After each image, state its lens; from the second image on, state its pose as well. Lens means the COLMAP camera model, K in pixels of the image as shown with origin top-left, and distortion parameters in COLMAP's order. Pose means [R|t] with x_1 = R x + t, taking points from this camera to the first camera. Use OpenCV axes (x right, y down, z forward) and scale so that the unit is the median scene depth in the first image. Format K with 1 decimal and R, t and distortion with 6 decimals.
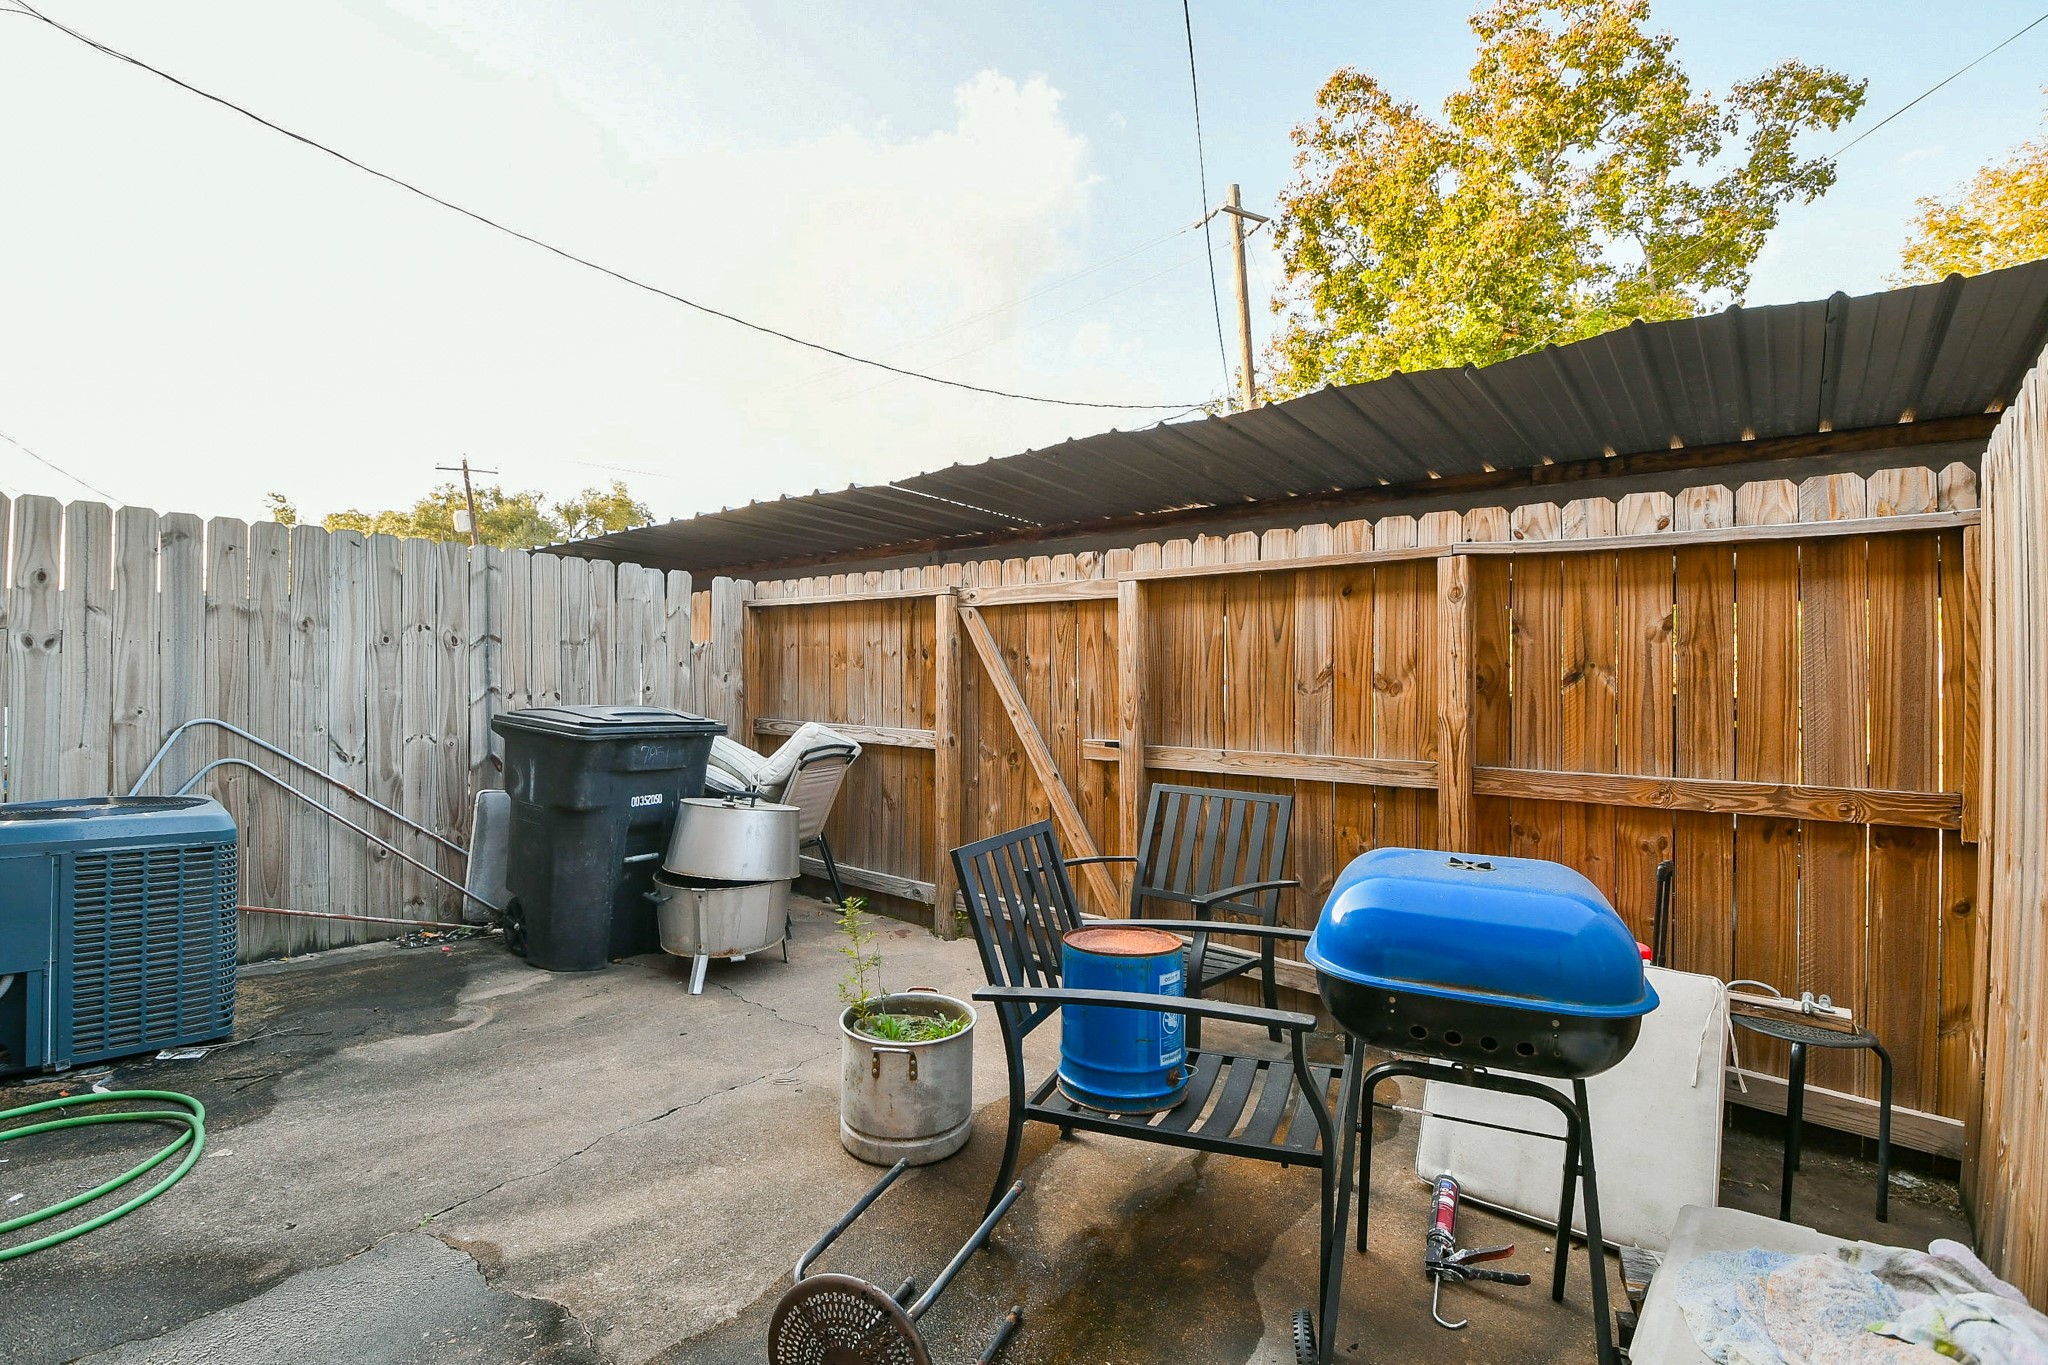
lens RADIAL K [[984.0, 0, 1023.4], [0, 984.0, 681.9], [0, 0, 1]] dist [0.023721, -0.019968]
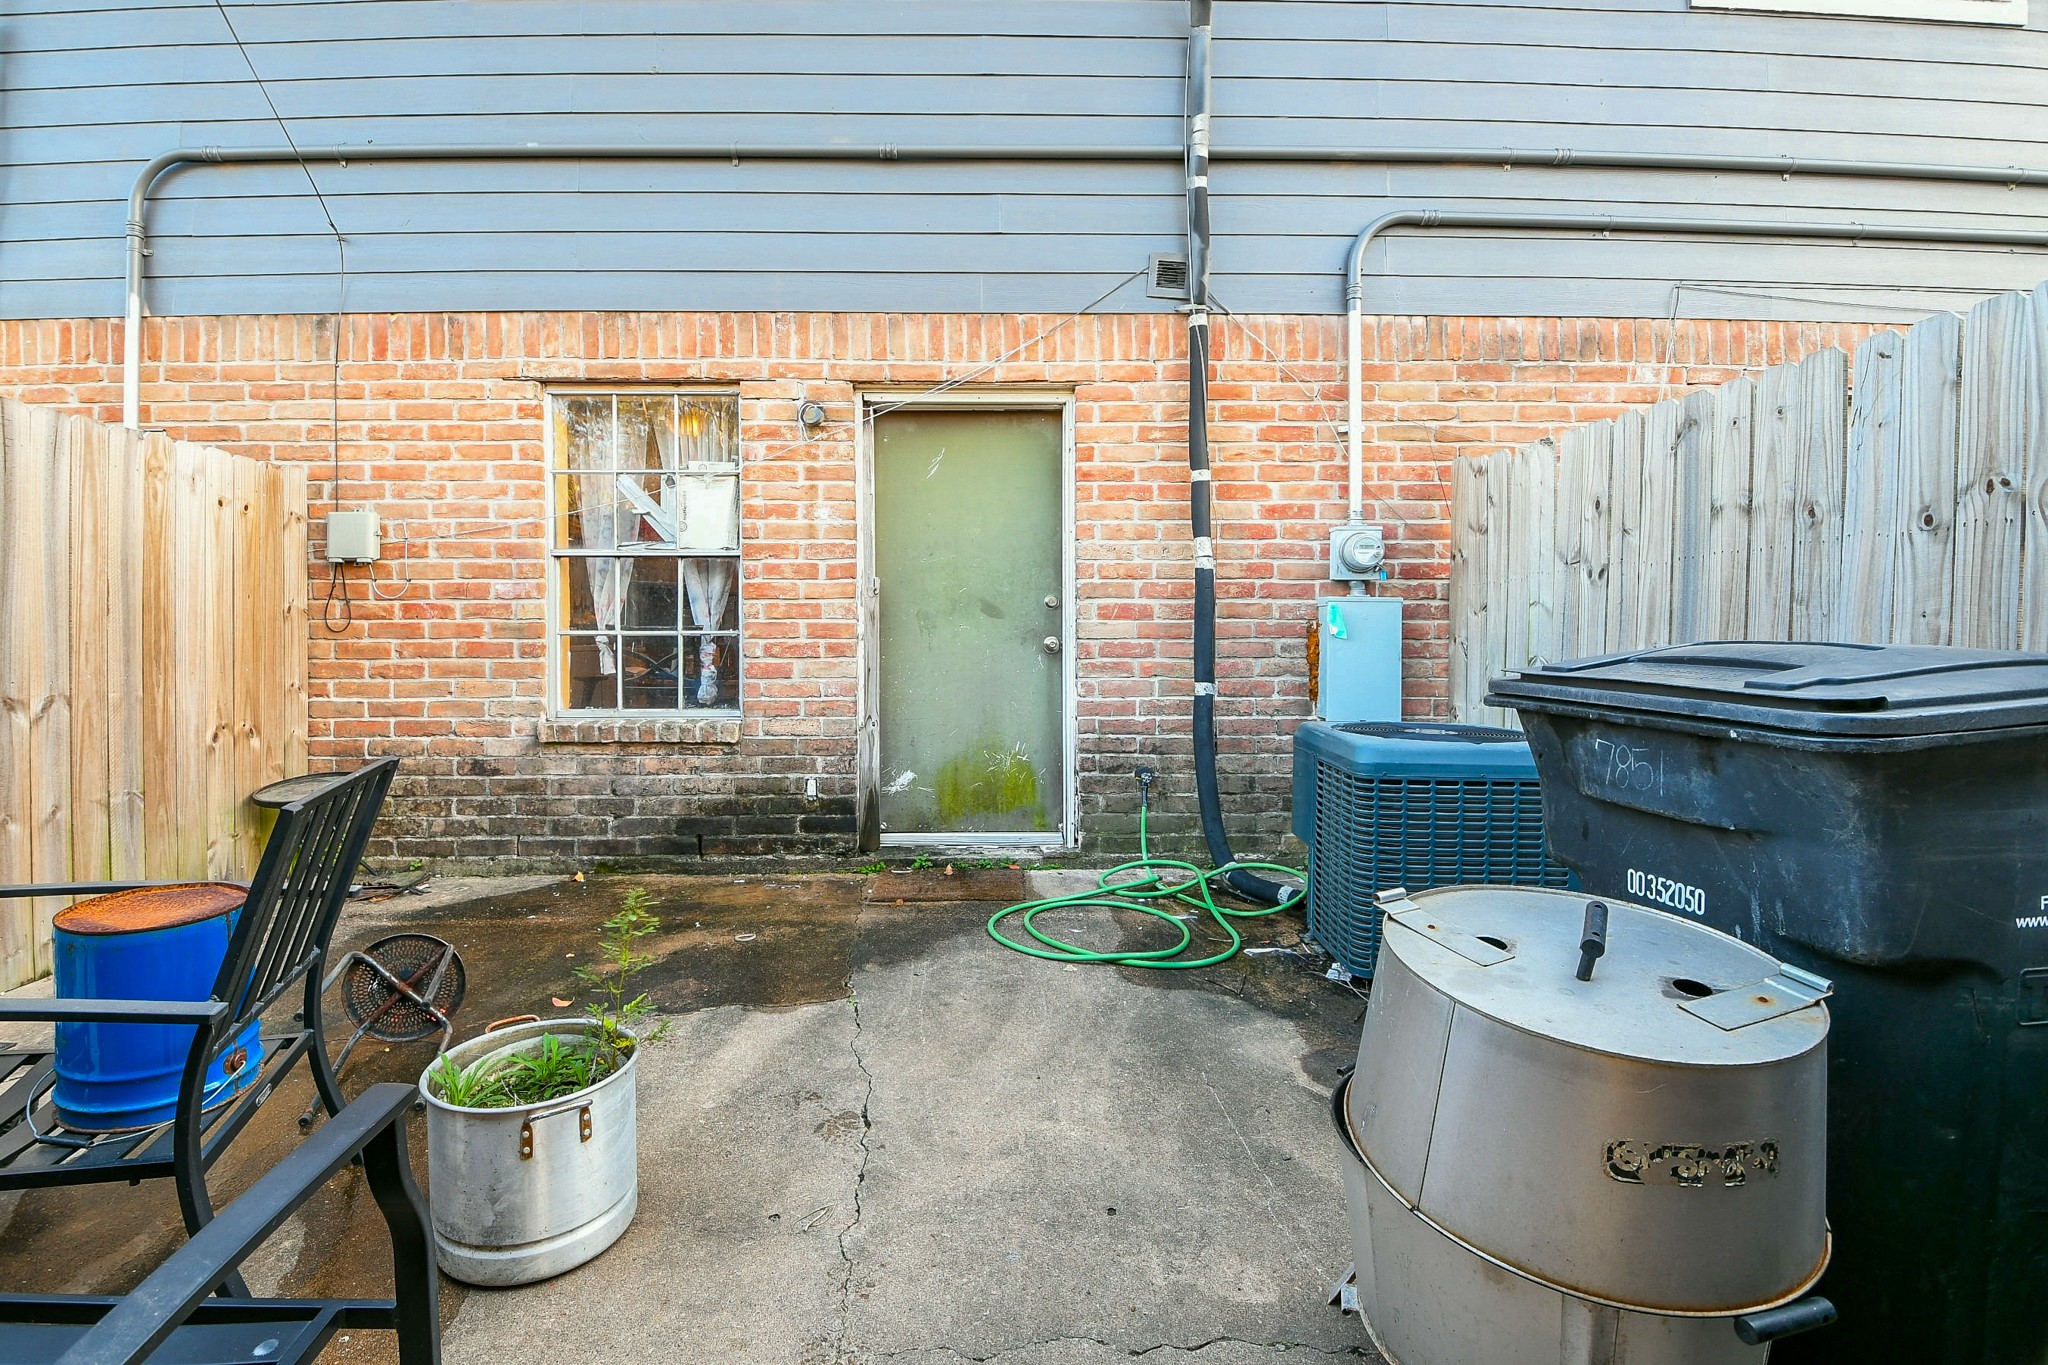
lens RADIAL K [[984.0, 0, 1013.3], [0, 984.0, 664.4], [0, 0, 1]] dist [0.023721, -0.019968]
pose [[-0.762510, 0.005835, -0.646951, 0.063562], [-0.010625, 0.999712, 0.021539, 0.034334], [0.646890, 0.023297, -0.762228, 1.415329]]
